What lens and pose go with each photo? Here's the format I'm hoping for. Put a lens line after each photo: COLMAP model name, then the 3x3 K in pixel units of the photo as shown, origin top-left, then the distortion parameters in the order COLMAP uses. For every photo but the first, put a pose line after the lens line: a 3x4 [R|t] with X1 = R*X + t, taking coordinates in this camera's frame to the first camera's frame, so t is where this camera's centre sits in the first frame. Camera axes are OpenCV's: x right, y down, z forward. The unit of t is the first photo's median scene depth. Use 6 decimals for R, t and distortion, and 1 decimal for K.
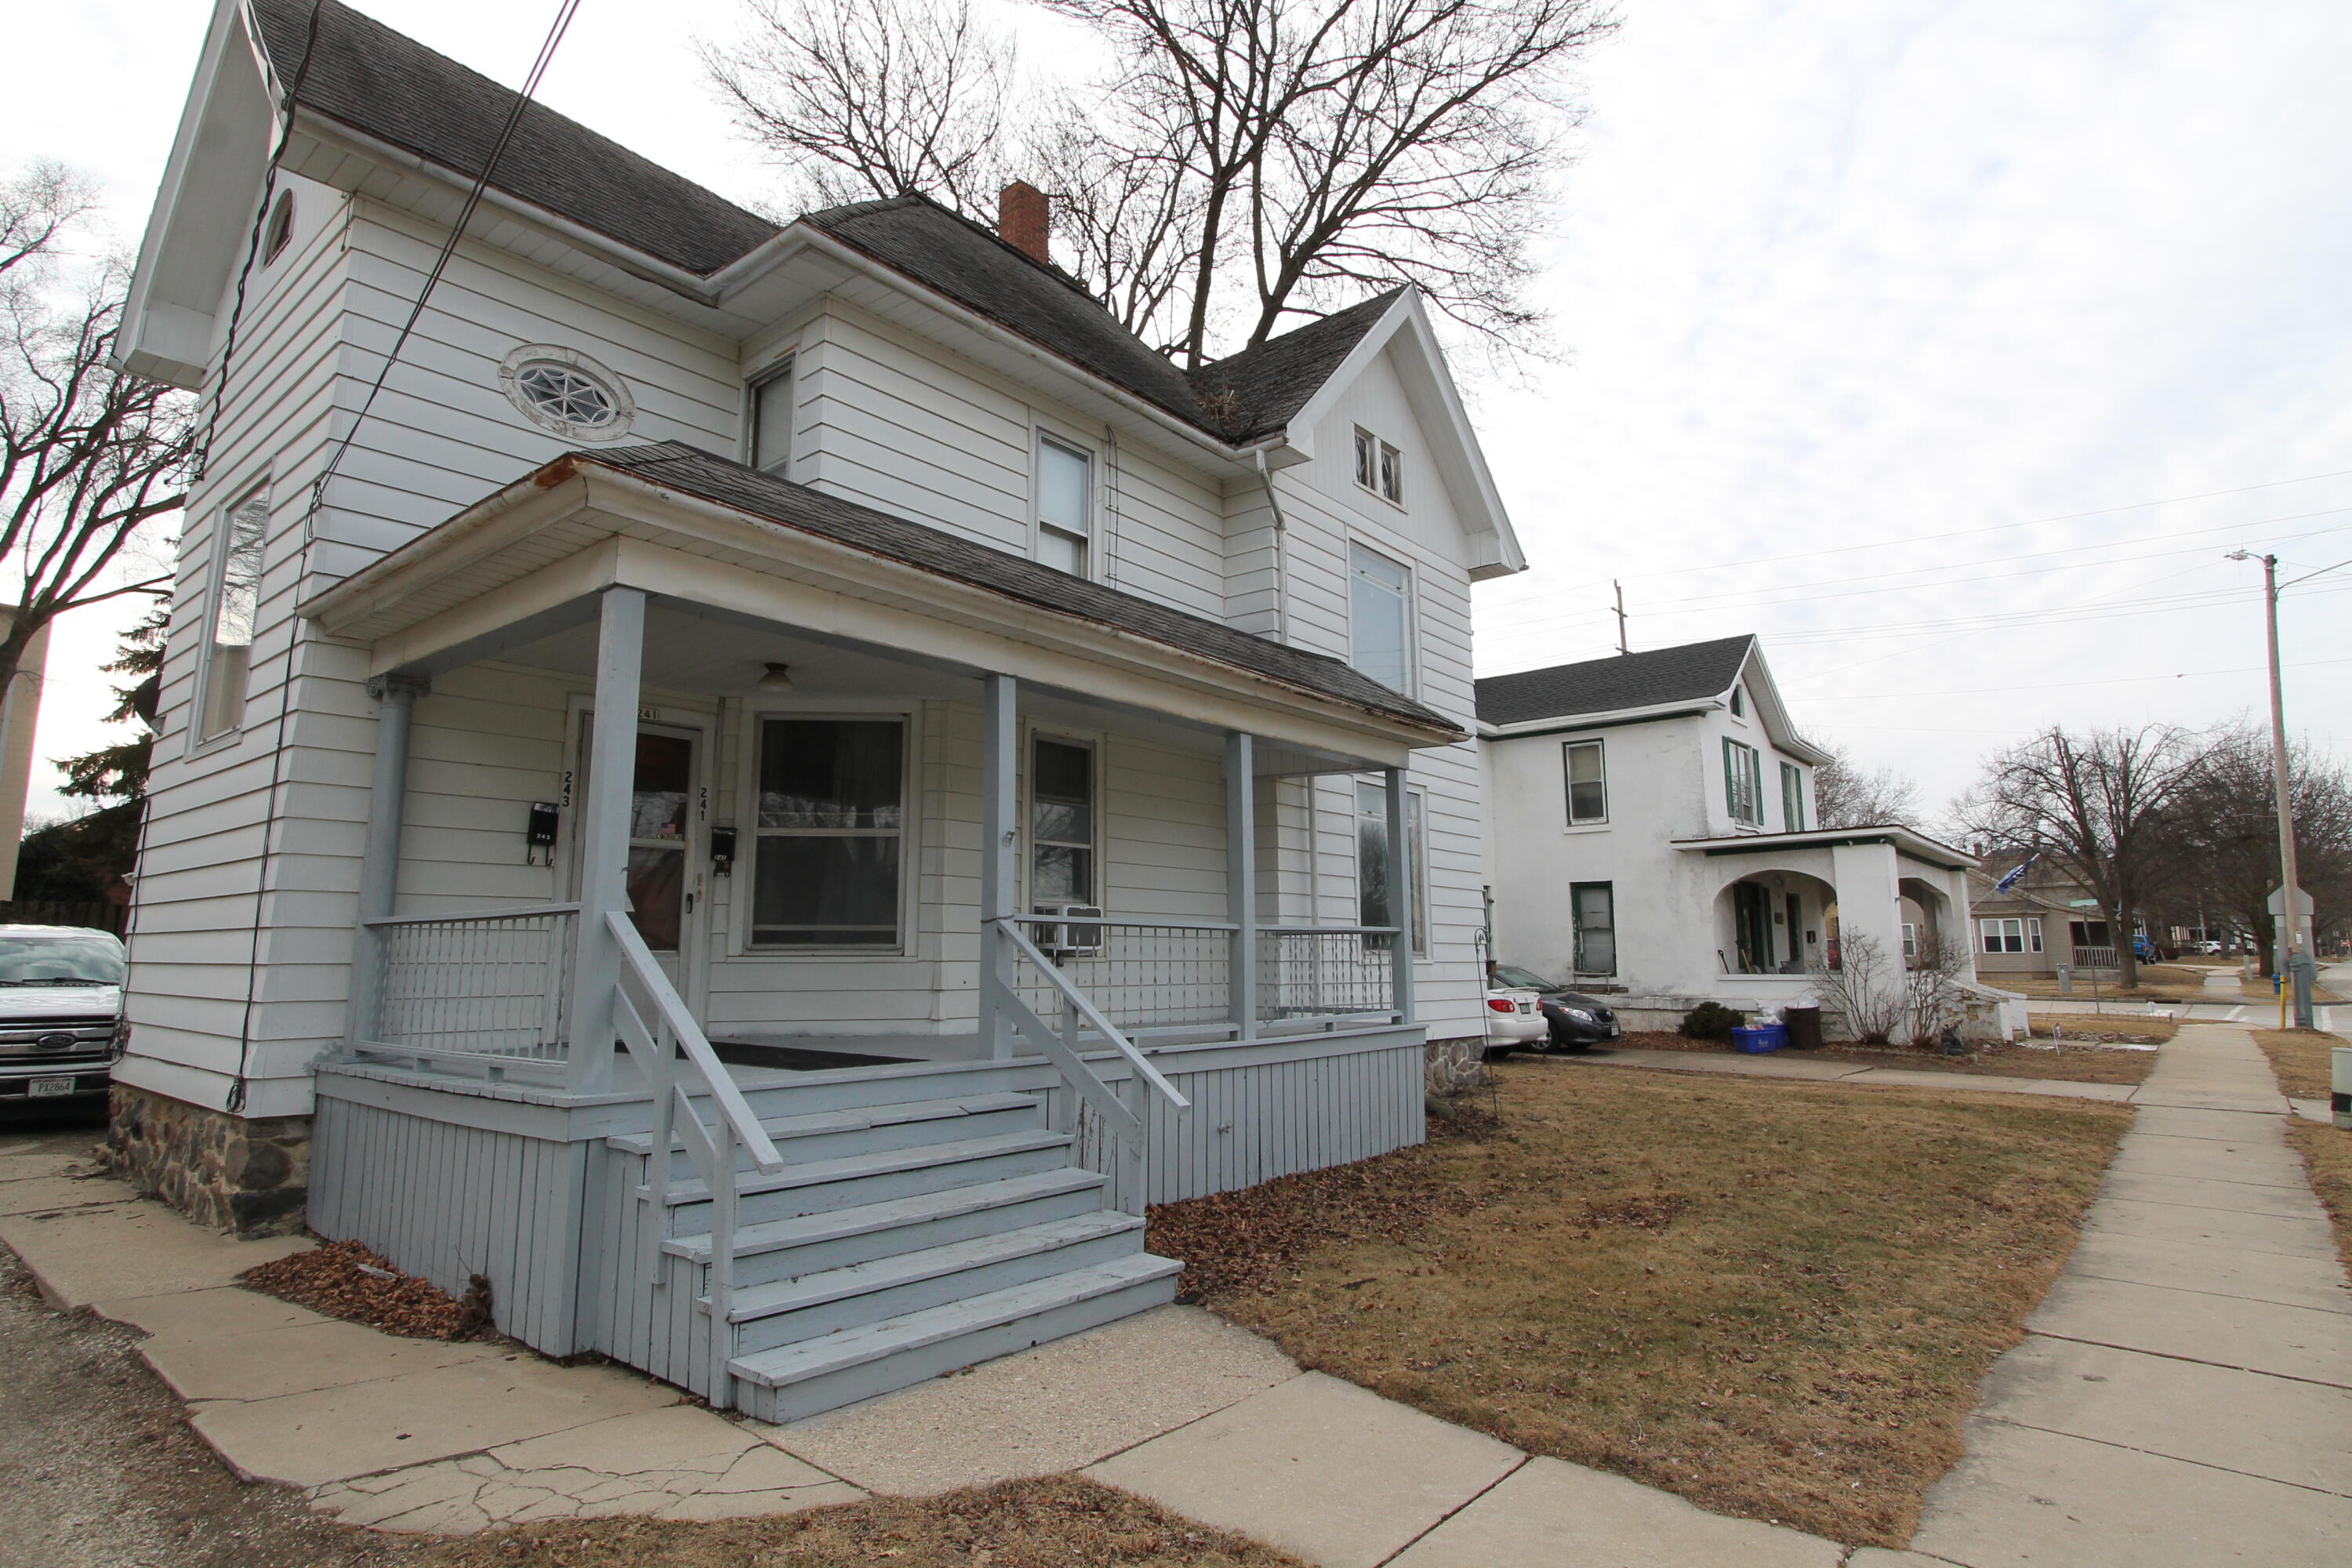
lens RADIAL K [[1248.6, 0, 1157.7], [0, 1248.6, 771.0], [0, 0, 1]] dist [0.004684, 0.001813]
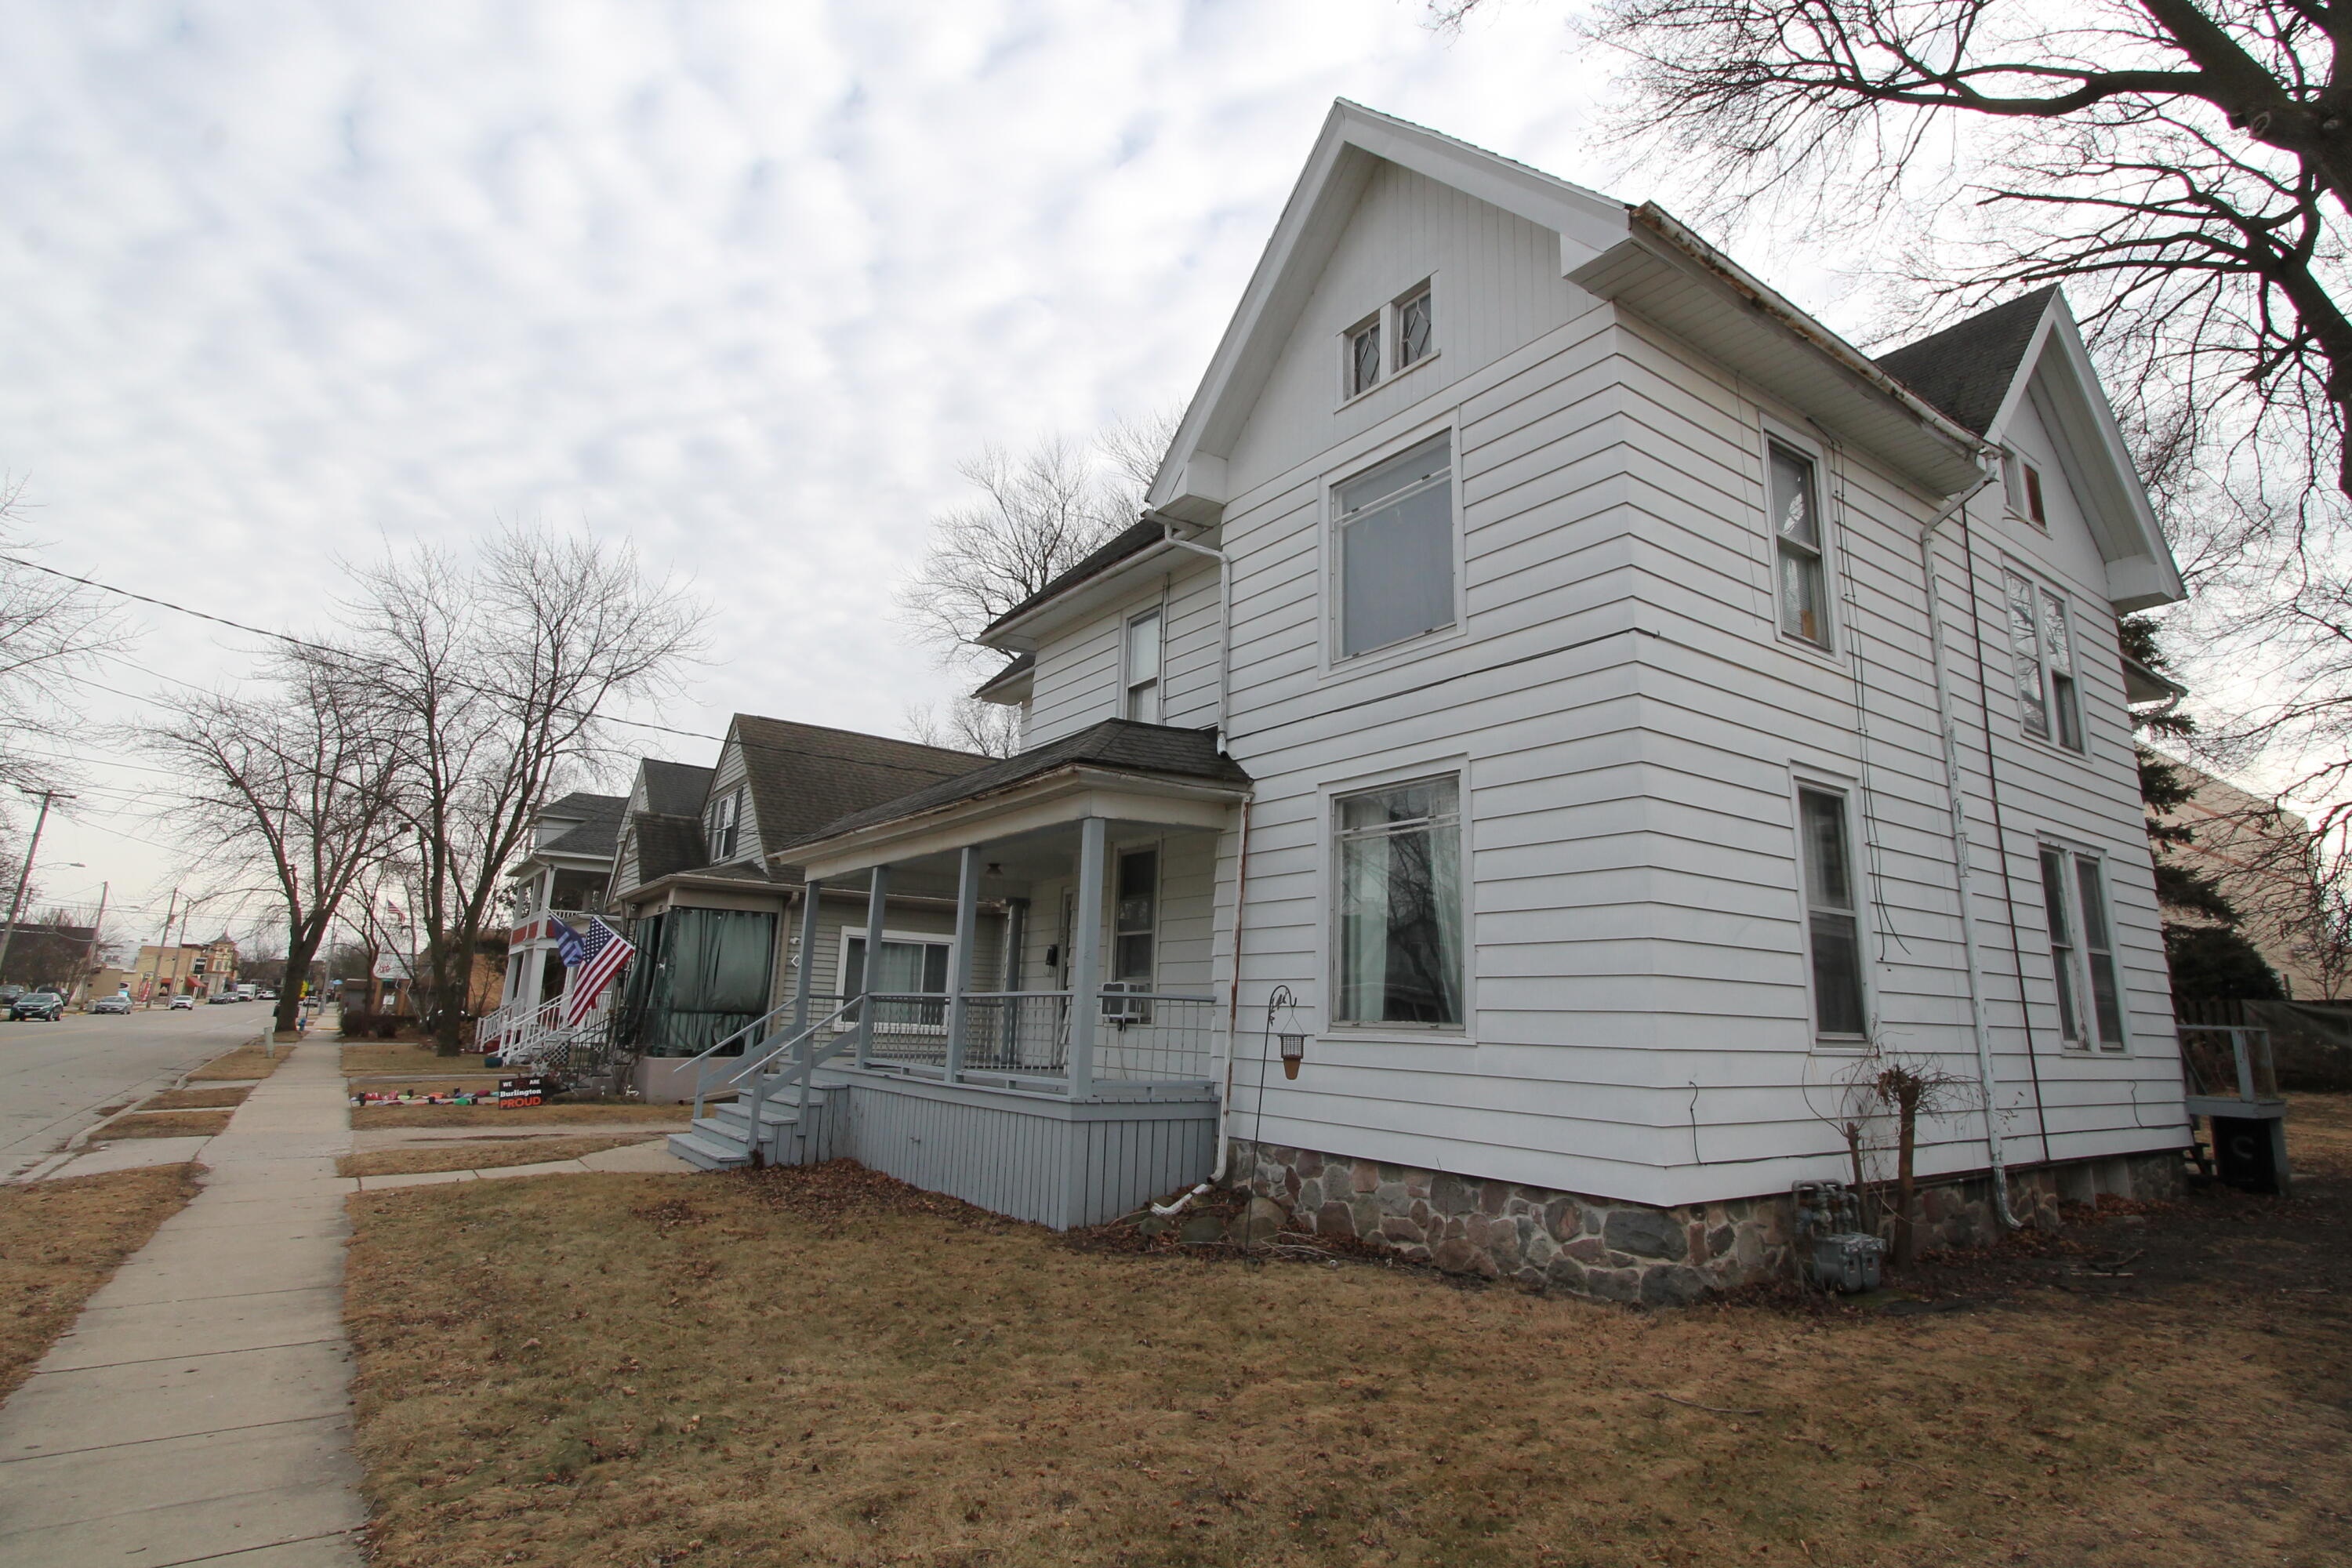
lens RADIAL K [[1167.5, 0, 1170.1], [0, 1167.5, 795.3], [0, 0, 1]] dist [0.001703, 0.000069]
pose [[-0.241212, -0.193550, -0.950976, 1.063147], [0.115451, 0.967229, -0.226142, 0.194747], [0.963581, -0.164339, -0.210962, 1.311064]]
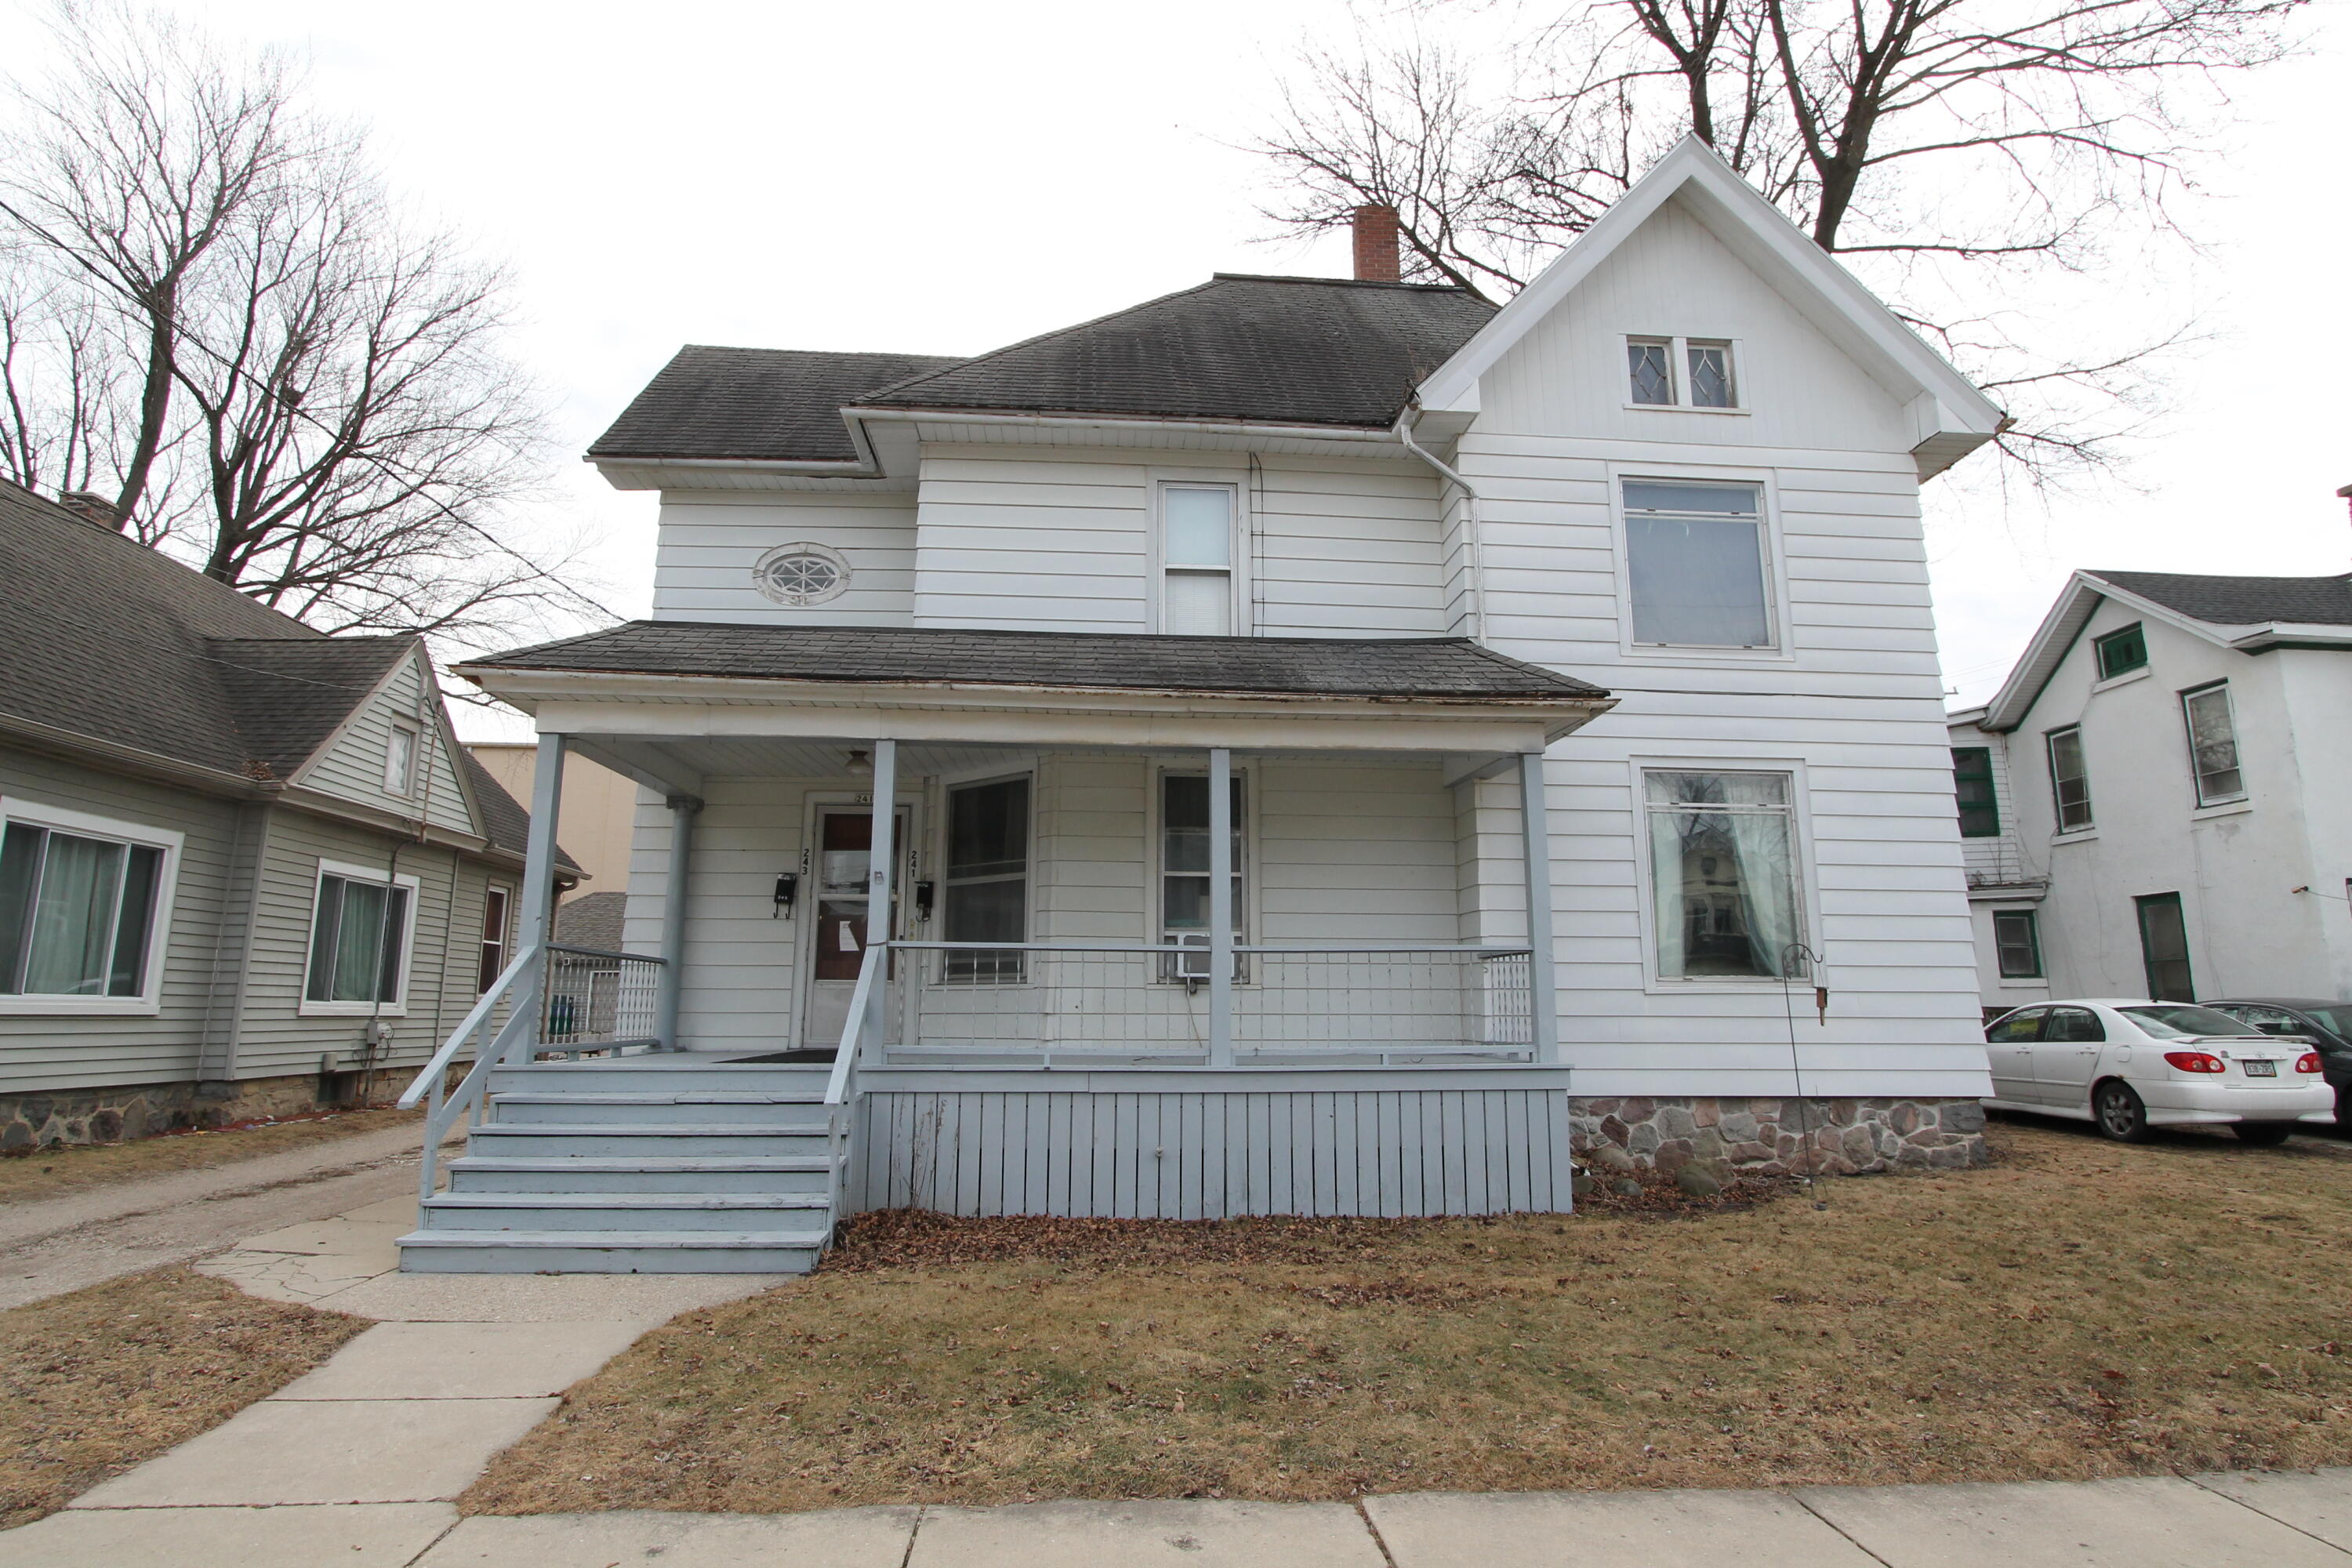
lens RADIAL K [[1248.6, 0, 1173.3], [0, 1248.6, 778.9], [0, 0, 1]] dist [0.004684, 0.001813]
pose [[0.703900, -0.122685, -0.699624, 0.638529], [0.103511, 0.992173, -0.069842, 0.050740], [0.702717, -0.023257, 0.711089, 0.257727]]
